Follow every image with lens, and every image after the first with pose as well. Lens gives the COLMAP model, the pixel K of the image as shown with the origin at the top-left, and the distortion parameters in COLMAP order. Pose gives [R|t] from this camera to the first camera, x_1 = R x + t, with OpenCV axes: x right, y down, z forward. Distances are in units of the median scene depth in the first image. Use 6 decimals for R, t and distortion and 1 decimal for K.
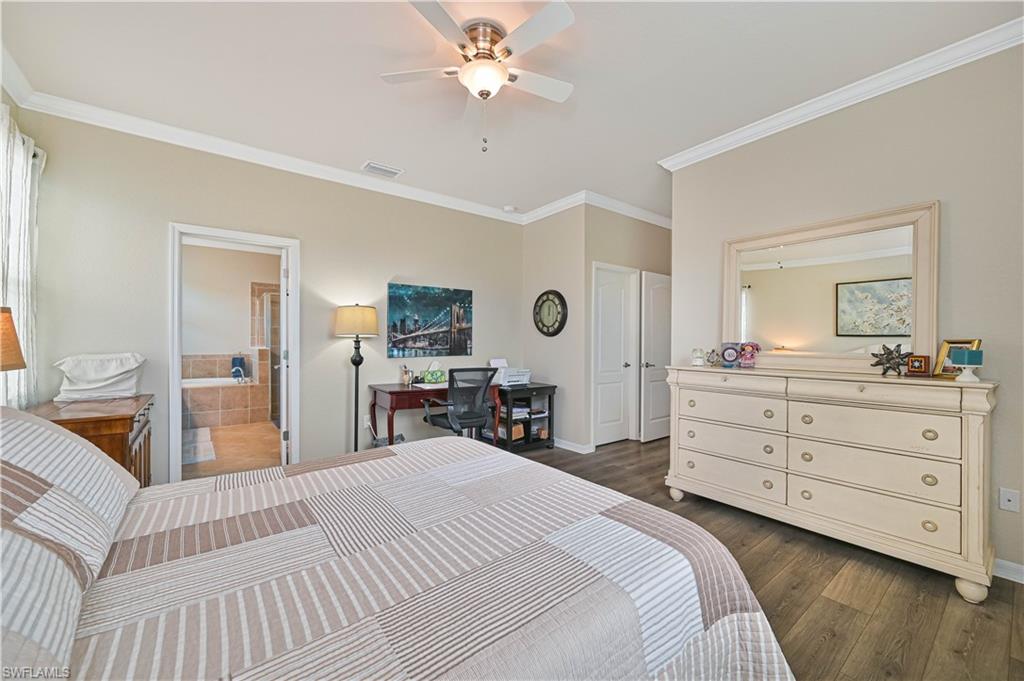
lens RADIAL K [[399.3, 0, 512.0], [0, 399.3, 340.5], [0, 0, 1]] dist [-0.001238, -0.000077]
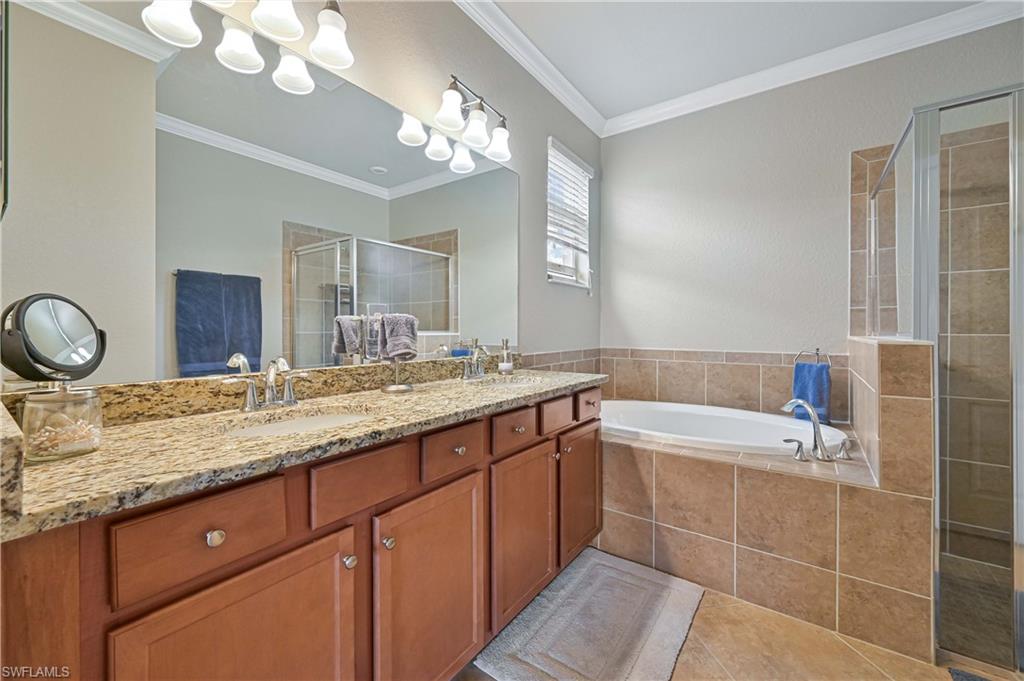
lens RADIAL K [[407.1, 0, 512.2], [0, 407.1, 329.3], [0, 0, 1]] dist [-0.000522, -0.000026]
pose [[0.290132, 0.007278, -0.956959, -0.420911], [-0.008309, 0.999953, 0.005085, 0.011424], [0.956951, 0.006476, 0.290178, 0.647323]]
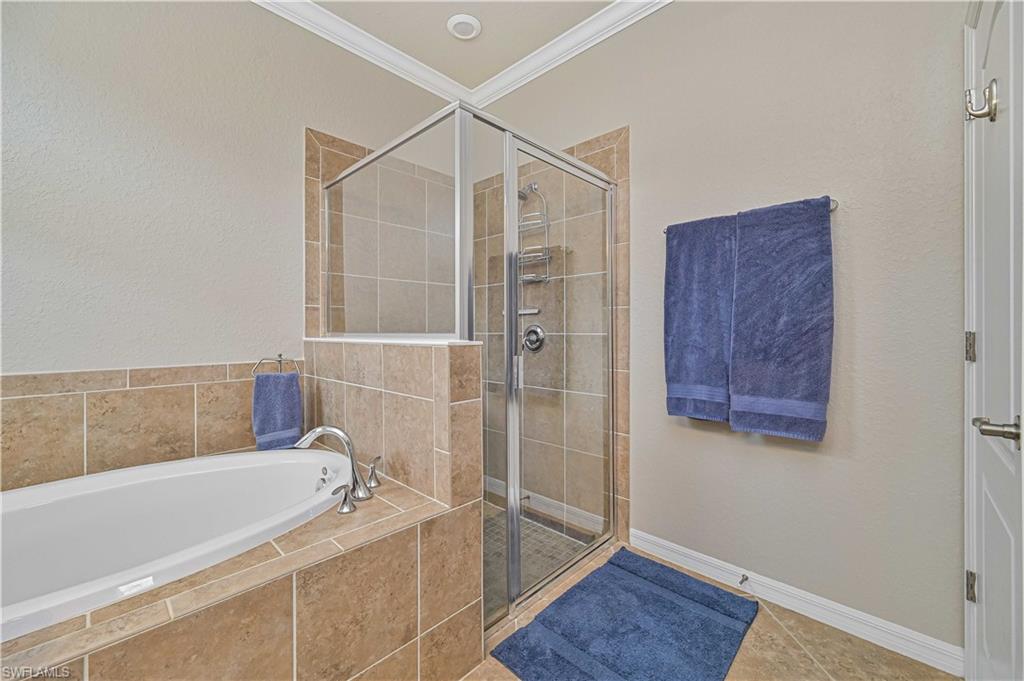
lens RADIAL K [[407.1, 0, 512.2], [0, 407.1, 329.3], [0, 0, 1]] dist [-0.000522, -0.000026]
pose [[0.987203, 0.001772, 0.159457, -0.579584], [-0.000856, 0.999983, -0.005811, 0.012026], [-0.159465, 0.005600, 0.987188, 0.705301]]
